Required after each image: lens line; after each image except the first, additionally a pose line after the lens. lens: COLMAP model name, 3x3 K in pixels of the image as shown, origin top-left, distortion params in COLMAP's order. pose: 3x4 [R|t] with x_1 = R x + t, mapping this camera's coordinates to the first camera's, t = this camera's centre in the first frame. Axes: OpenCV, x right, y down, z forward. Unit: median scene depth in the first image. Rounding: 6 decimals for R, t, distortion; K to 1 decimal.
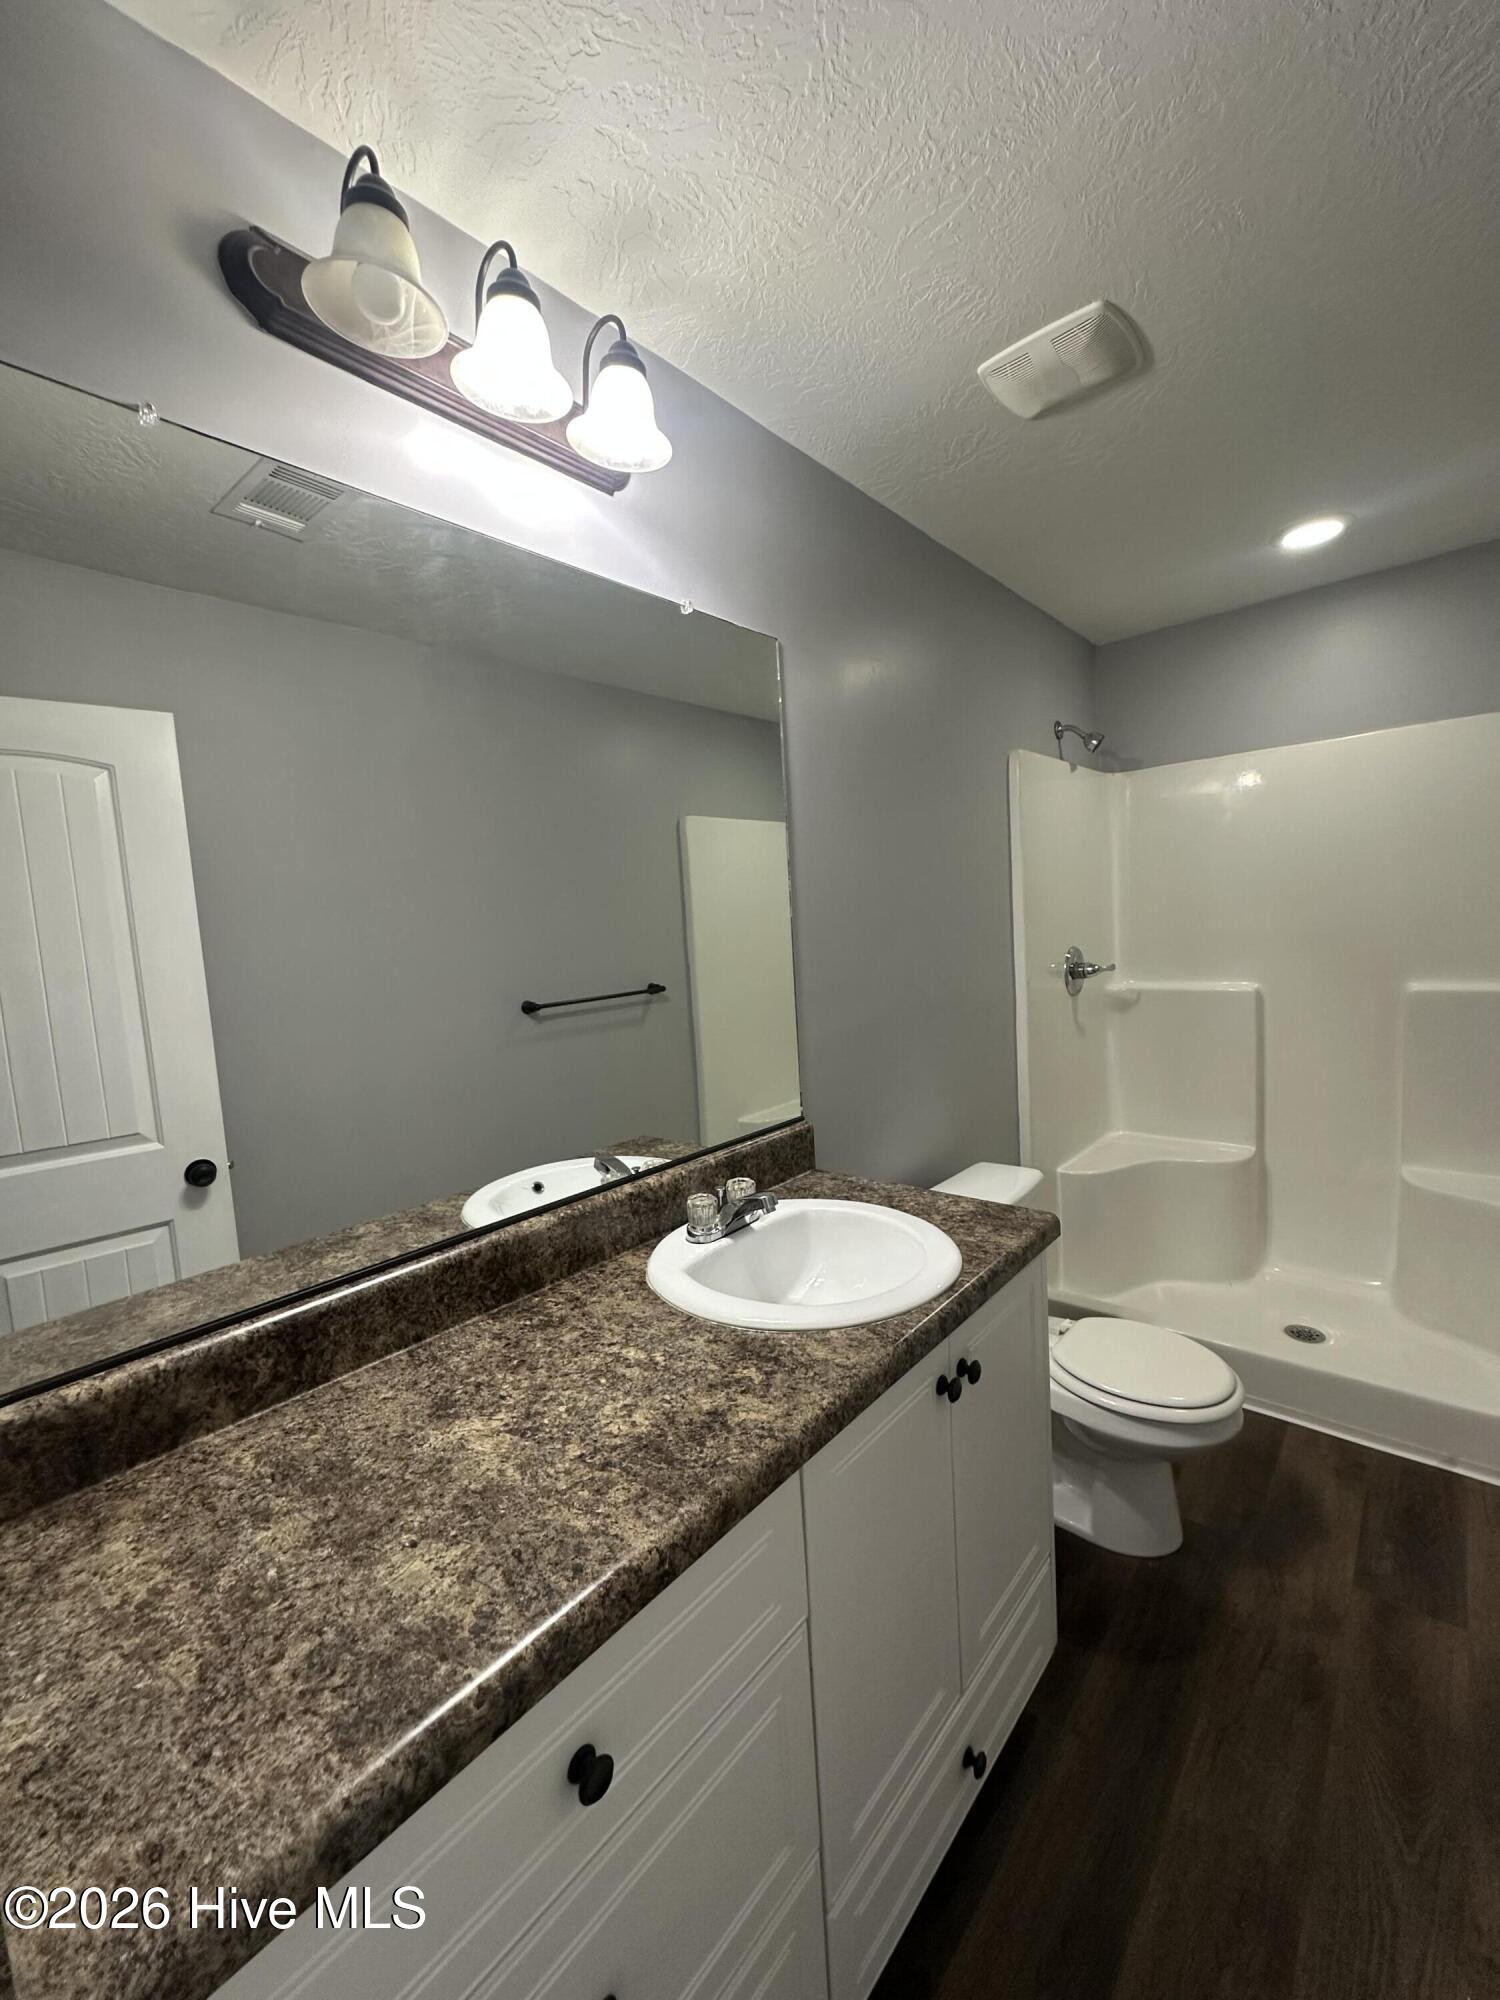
lens RADIAL K [[801.7, 0, 752.8], [0, 801.7, 1003.4], [0, 0, 1]] dist [-0.004339, 0.001275]
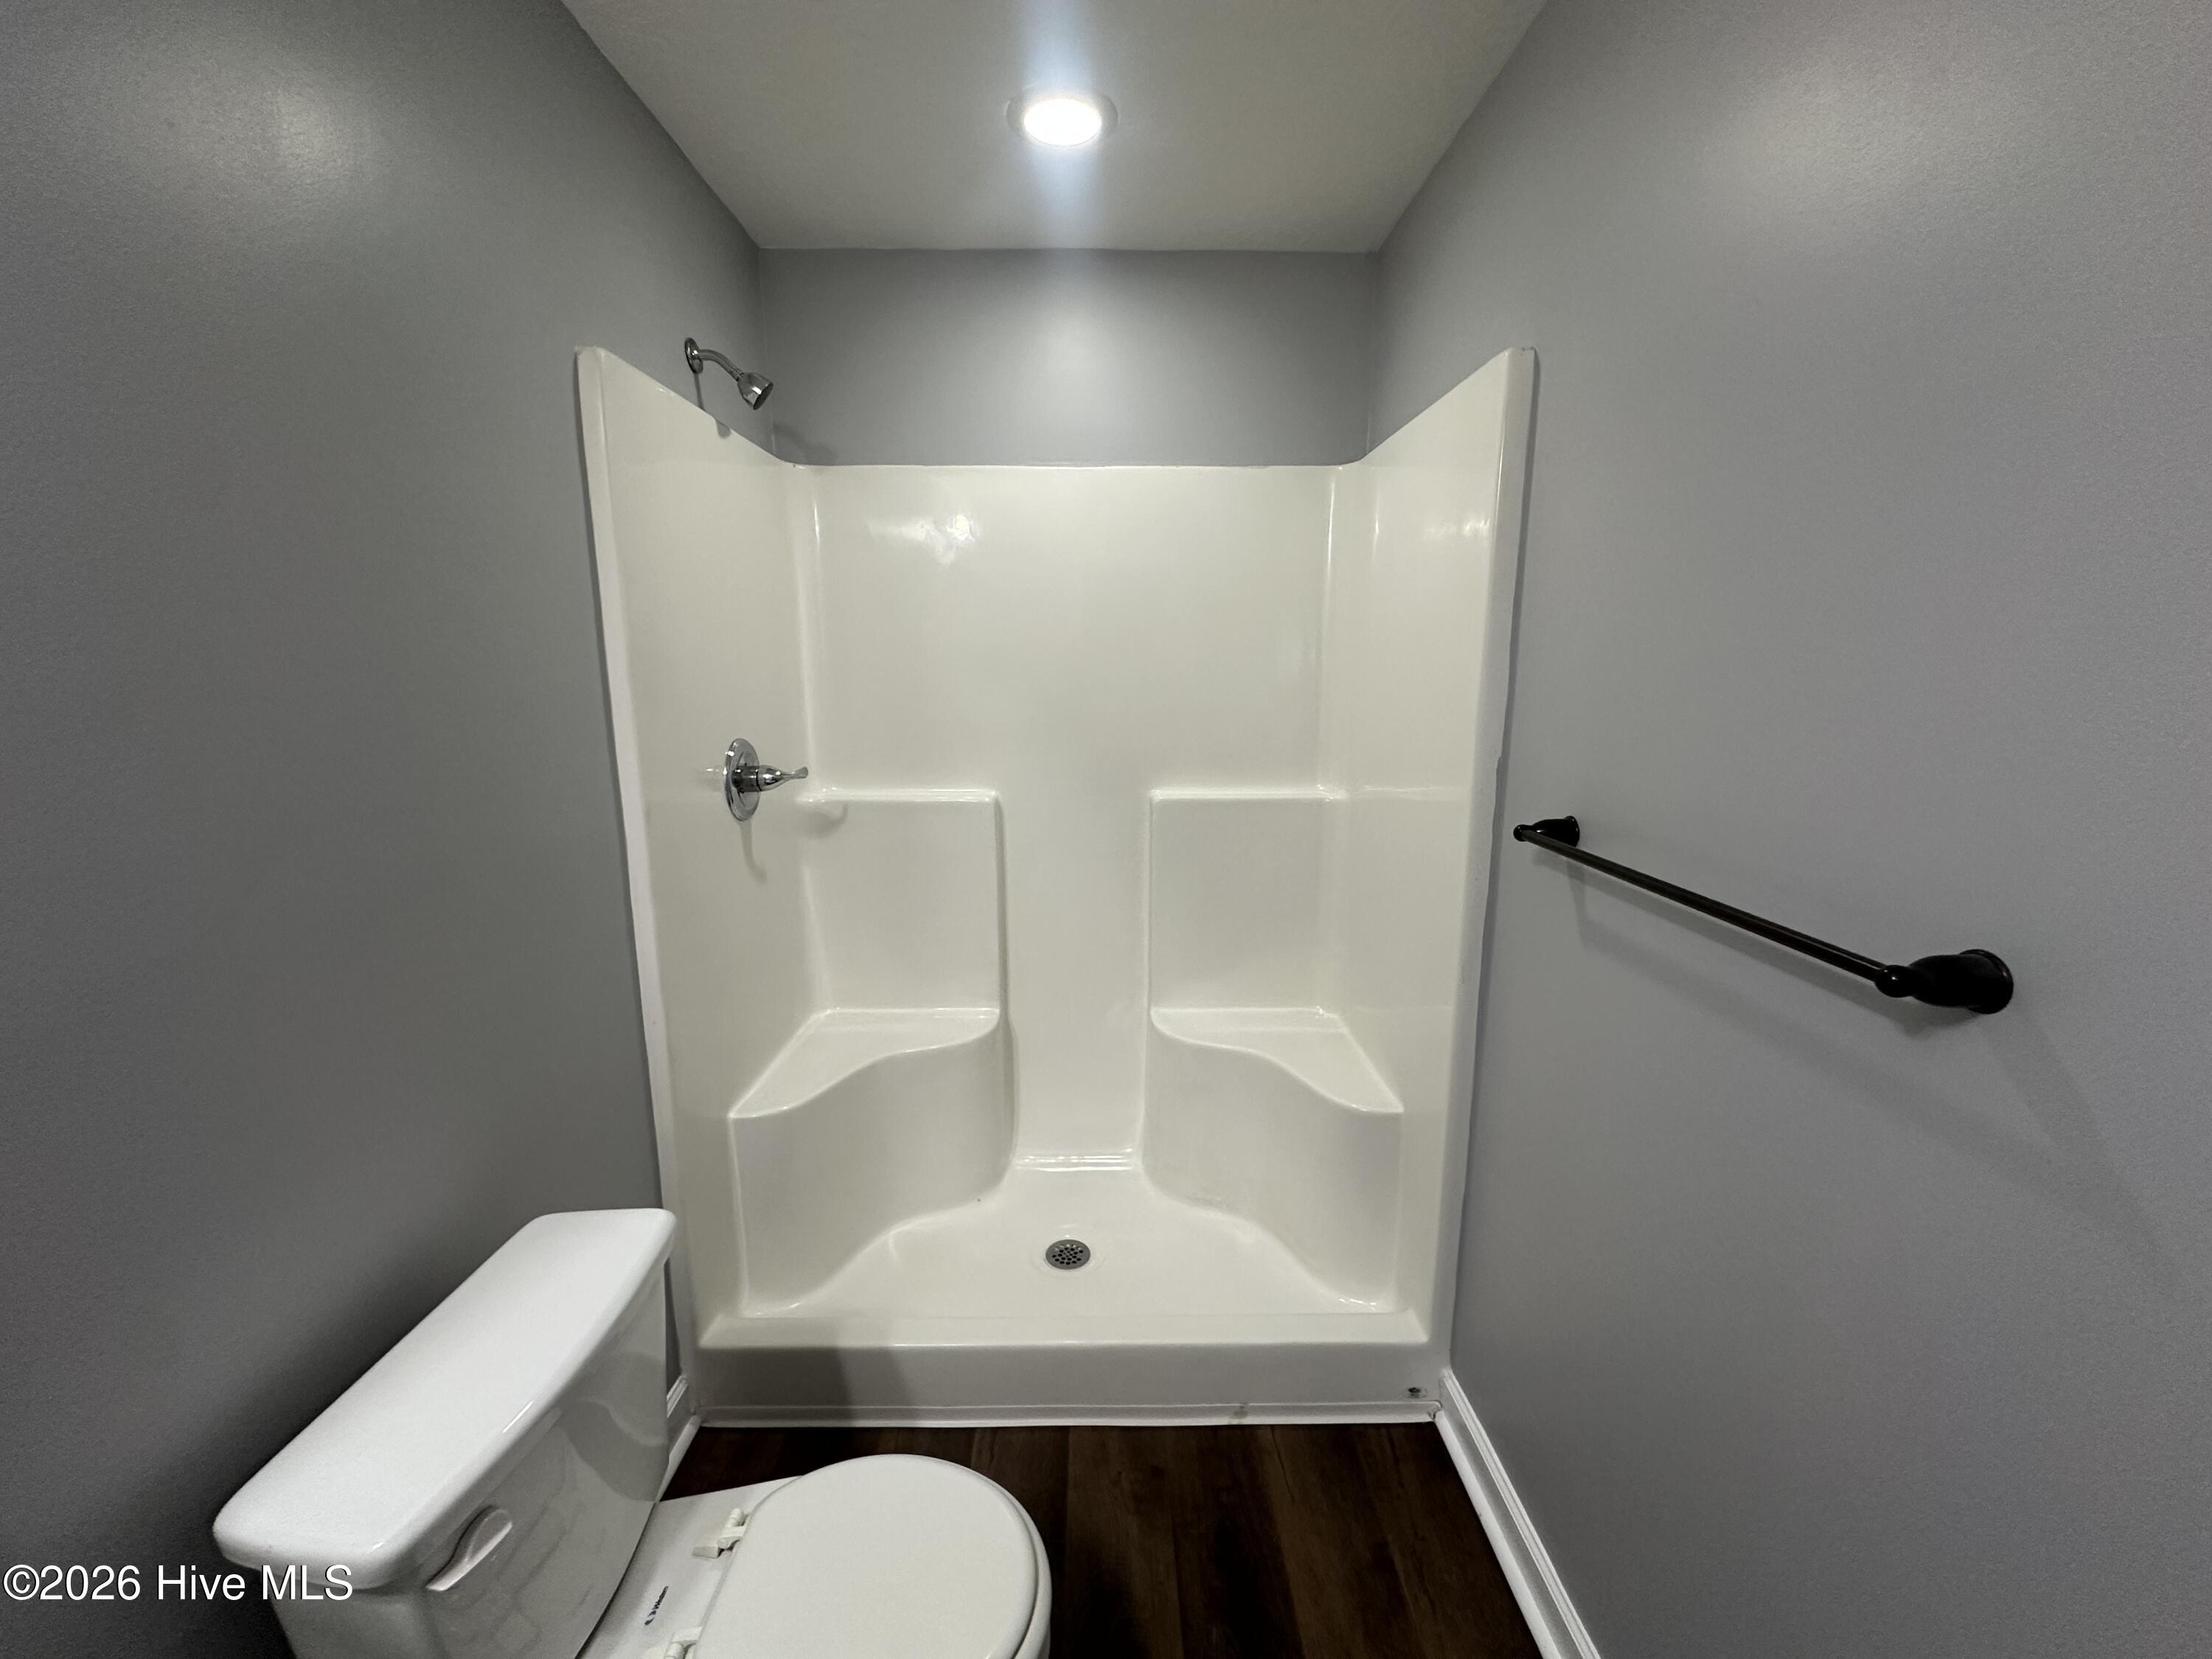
lens RADIAL K [[886.7, 0, 1105.4], [0, 886.7, 842.5], [0, 0, 1]] dist [-0.004339, 0.001275]
pose [[0.744637, -0.067214, 0.664077, 0.160386], [0.018013, 0.996578, 0.080669, -0.042034], [-0.667227, -0.048107, 0.743299, 0.324277]]
